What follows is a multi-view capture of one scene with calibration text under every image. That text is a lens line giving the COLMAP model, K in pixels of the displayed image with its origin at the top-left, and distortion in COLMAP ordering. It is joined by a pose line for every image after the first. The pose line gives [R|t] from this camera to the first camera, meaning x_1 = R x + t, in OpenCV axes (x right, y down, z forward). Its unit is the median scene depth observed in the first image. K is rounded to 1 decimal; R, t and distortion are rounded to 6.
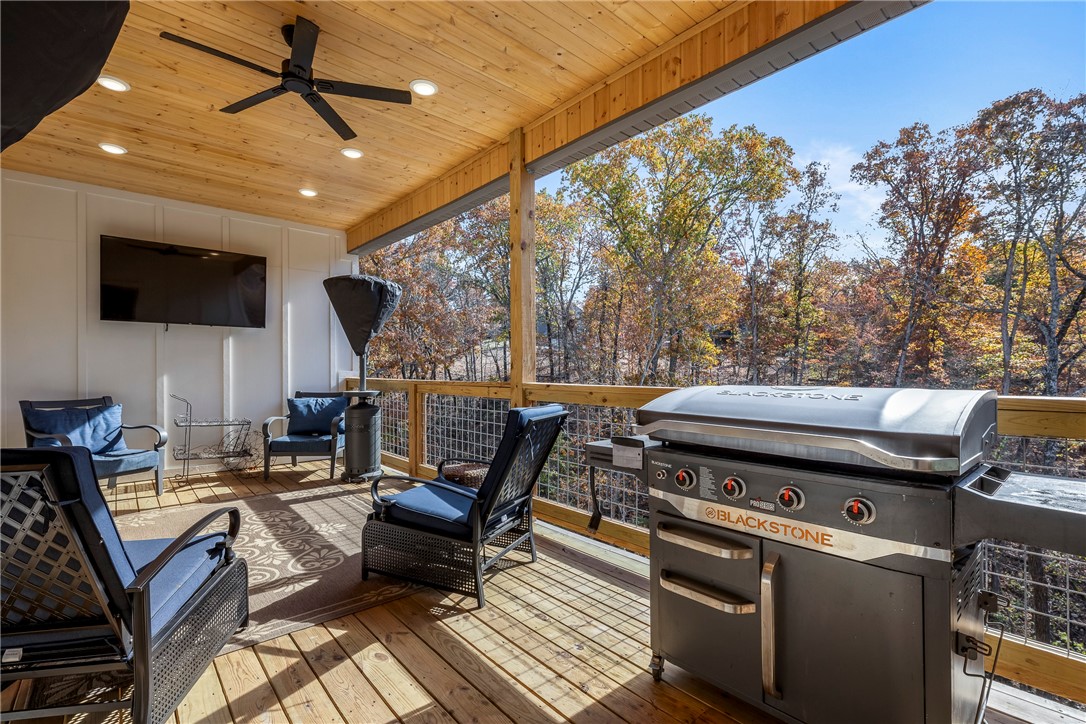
lens RADIAL K [[488.7, 0, 542.1], [0, 488.7, 366.8], [0, 0, 1]] dist [-0.002962, 0.001439]
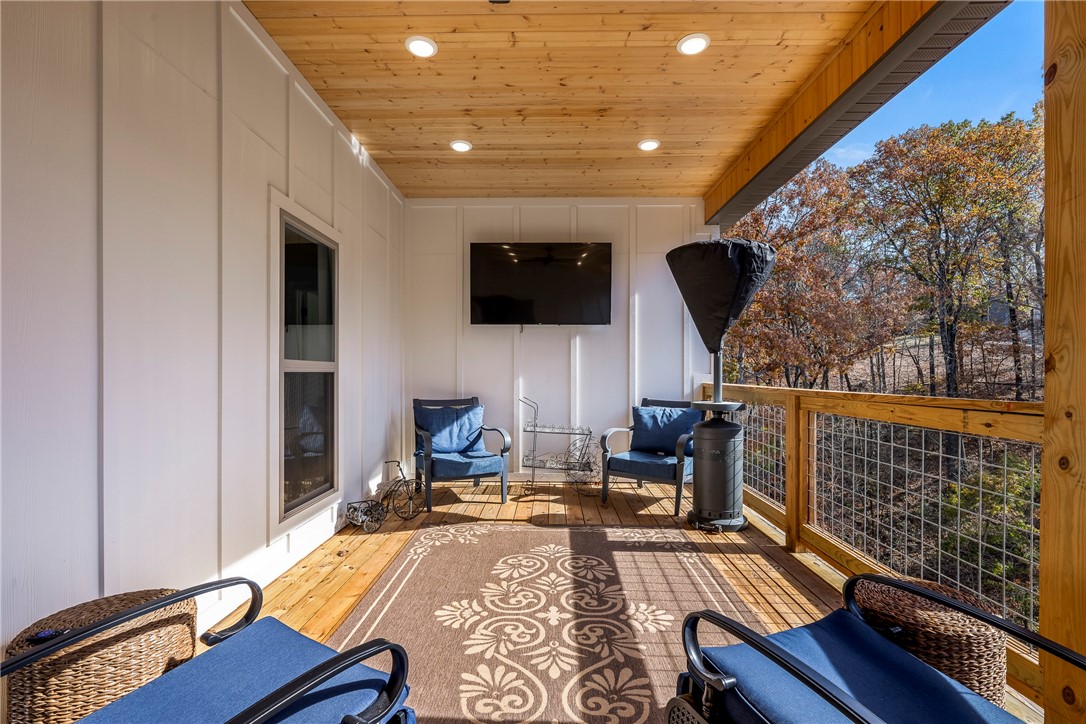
lens RADIAL K [[488.7, 0, 539.9], [0, 488.7, 375.7], [0, 0, 1]] dist [-0.002962, 0.001439]
pose [[0.734222, 0.008592, -0.678856, -0.072795], [-0.000913, 0.999932, 0.011669, 0.002083], [0.678909, -0.007948, 0.734179, 0.301014]]
